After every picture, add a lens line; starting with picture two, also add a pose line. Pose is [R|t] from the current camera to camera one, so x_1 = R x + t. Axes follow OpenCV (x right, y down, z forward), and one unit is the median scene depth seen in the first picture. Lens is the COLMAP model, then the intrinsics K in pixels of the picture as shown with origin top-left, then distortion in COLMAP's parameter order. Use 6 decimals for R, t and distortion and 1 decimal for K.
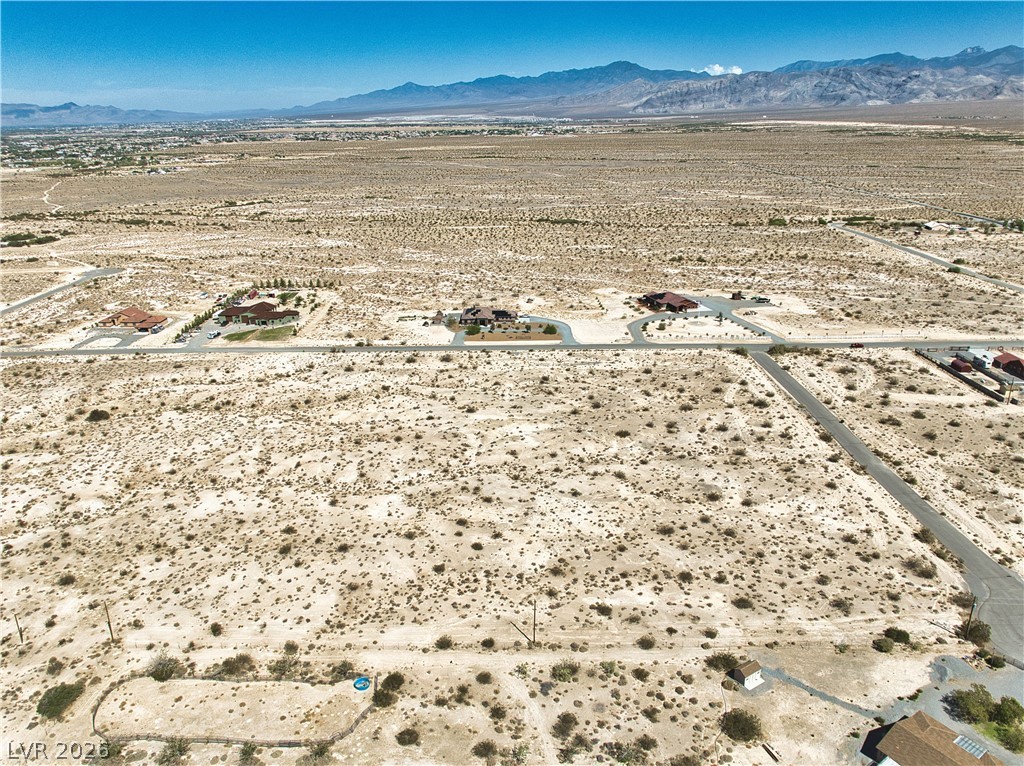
lens RADIAL K [[745.1, 0, 515.3], [0, 745.1, 385.9], [0, 0, 1]] dist [-0.024087, -0.019534]
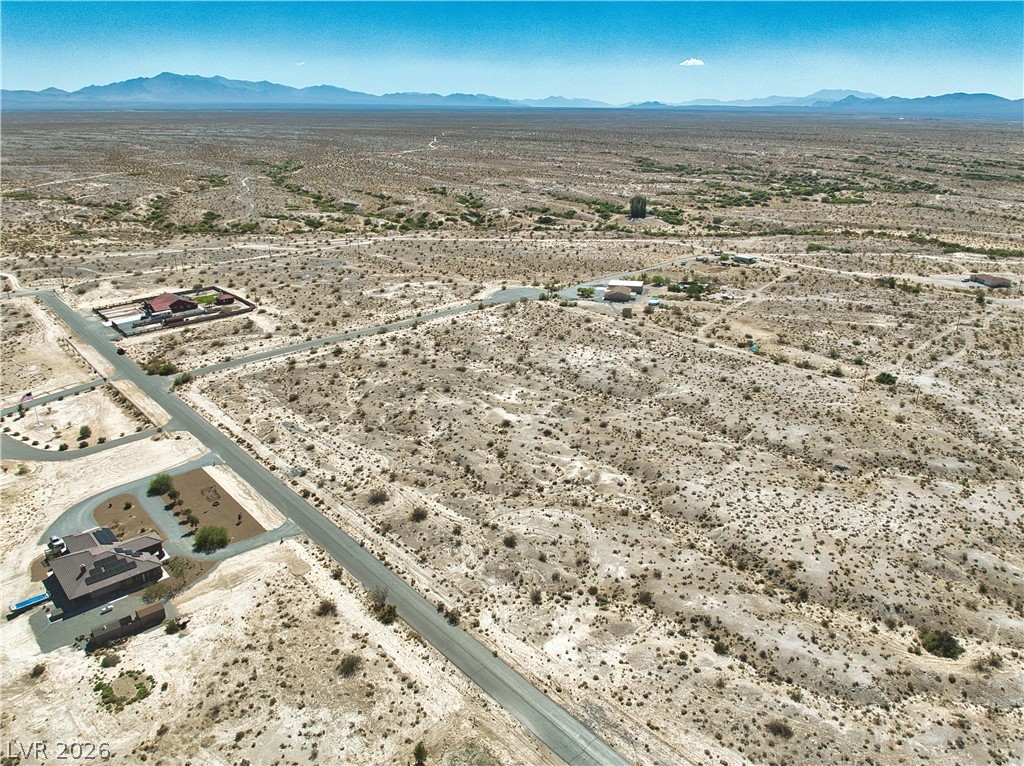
lens RADIAL K [[745.3, 0, 515.1], [0, 745.3, 385.9], [0, 0, 1]] dist [-0.035282, -0.003667]
pose [[-0.682322, -0.249019, 0.687332, -1.155954], [0.258338, 0.797403, 0.545353, -0.846241], [-0.683884, 0.549671, -0.479755, 2.345149]]
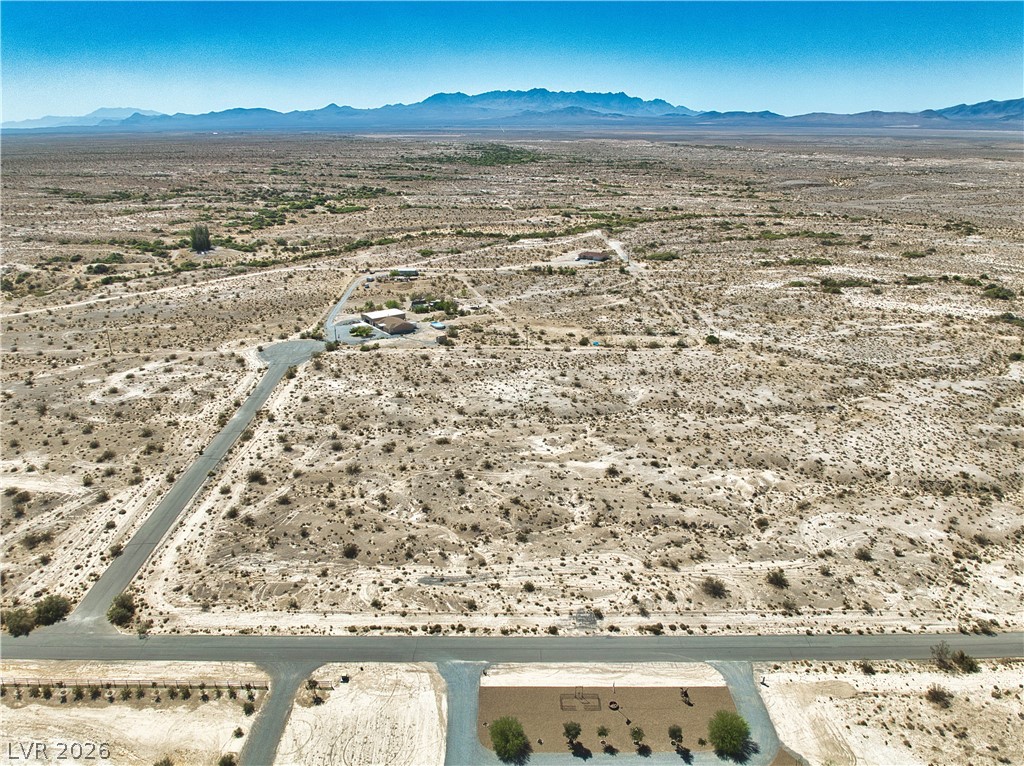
lens RADIAL K [[745.3, 0, 515.1], [0, 745.3, 385.9], [0, 0, 1]] dist [-0.035282, -0.003667]
pose [[-0.999512, 0.022806, -0.021362, 0.105503], [0.003821, 0.767700, 0.640798, -0.946954], [0.031013, 0.640403, -0.767412, 2.605485]]
